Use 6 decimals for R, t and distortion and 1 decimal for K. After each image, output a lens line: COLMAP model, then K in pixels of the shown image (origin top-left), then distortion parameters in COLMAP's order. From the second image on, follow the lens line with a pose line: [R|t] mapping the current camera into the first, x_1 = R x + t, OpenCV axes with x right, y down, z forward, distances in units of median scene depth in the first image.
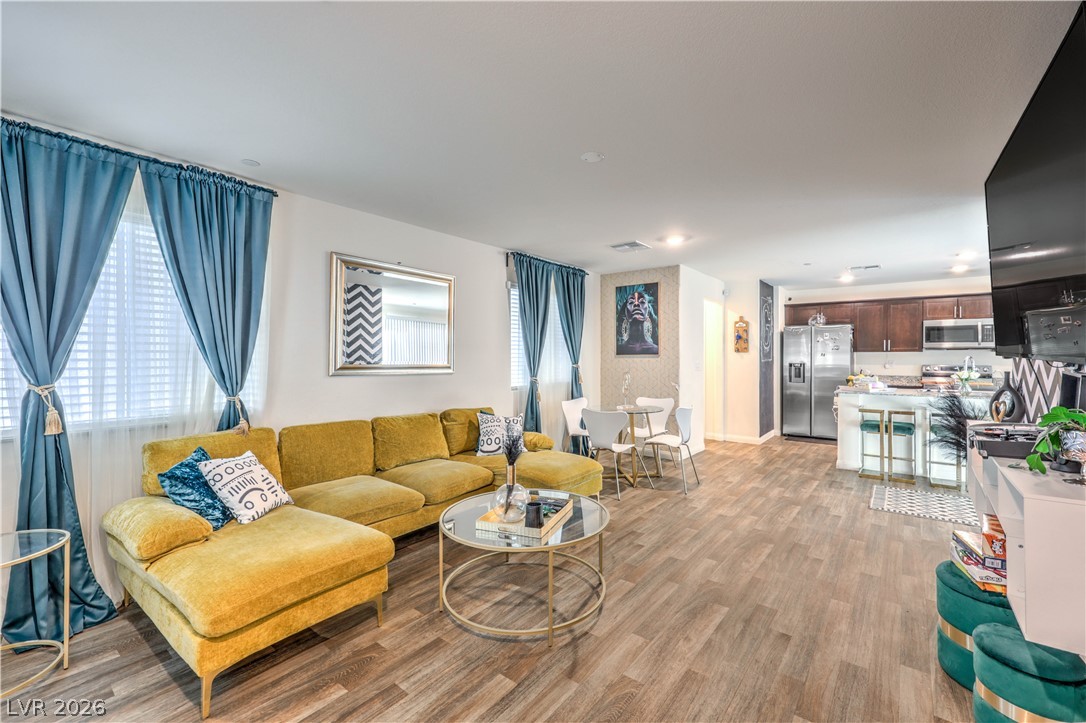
lens RADIAL K [[451.1, 0, 559.4], [0, 451.1, 361.6], [0, 0, 1]] dist [-0.002562, 0.000432]
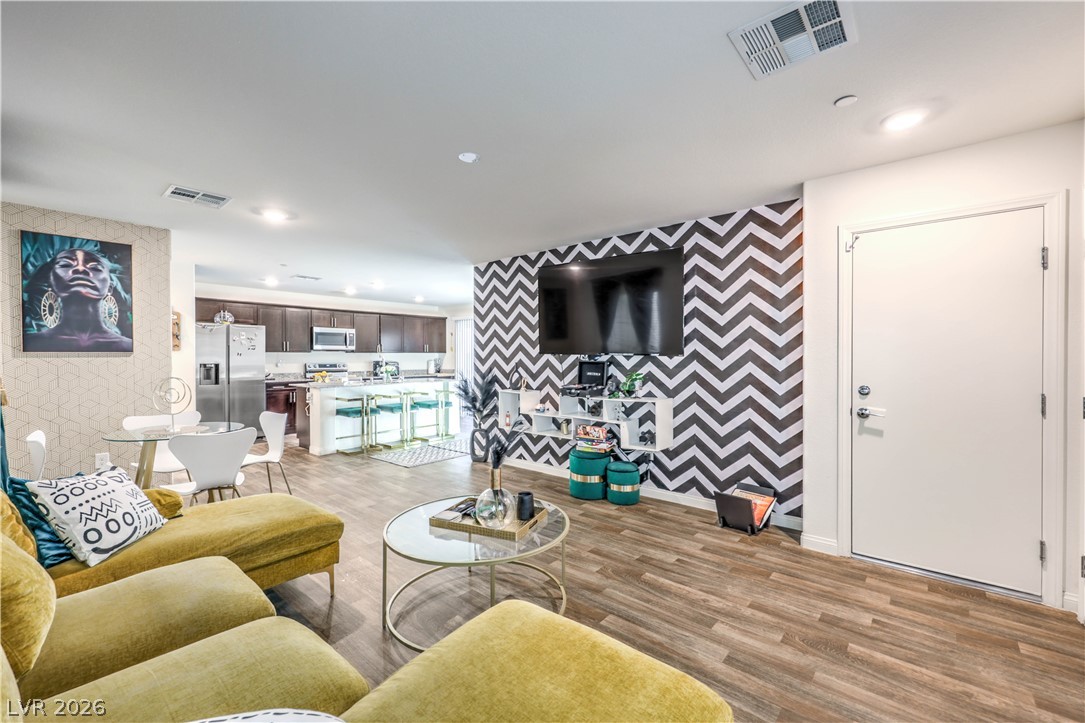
lens RADIAL K [[450.6, 0, 544.2], [0, 450.6, 348.0], [0, 0, 1]] dist [-0.002562, 0.000432]
pose [[0.045213, 0.020659, 0.998764, -0.413507], [0.016030, 0.999642, -0.021403, 0.002835], [-0.998849, 0.016977, 0.044866, 0.341312]]
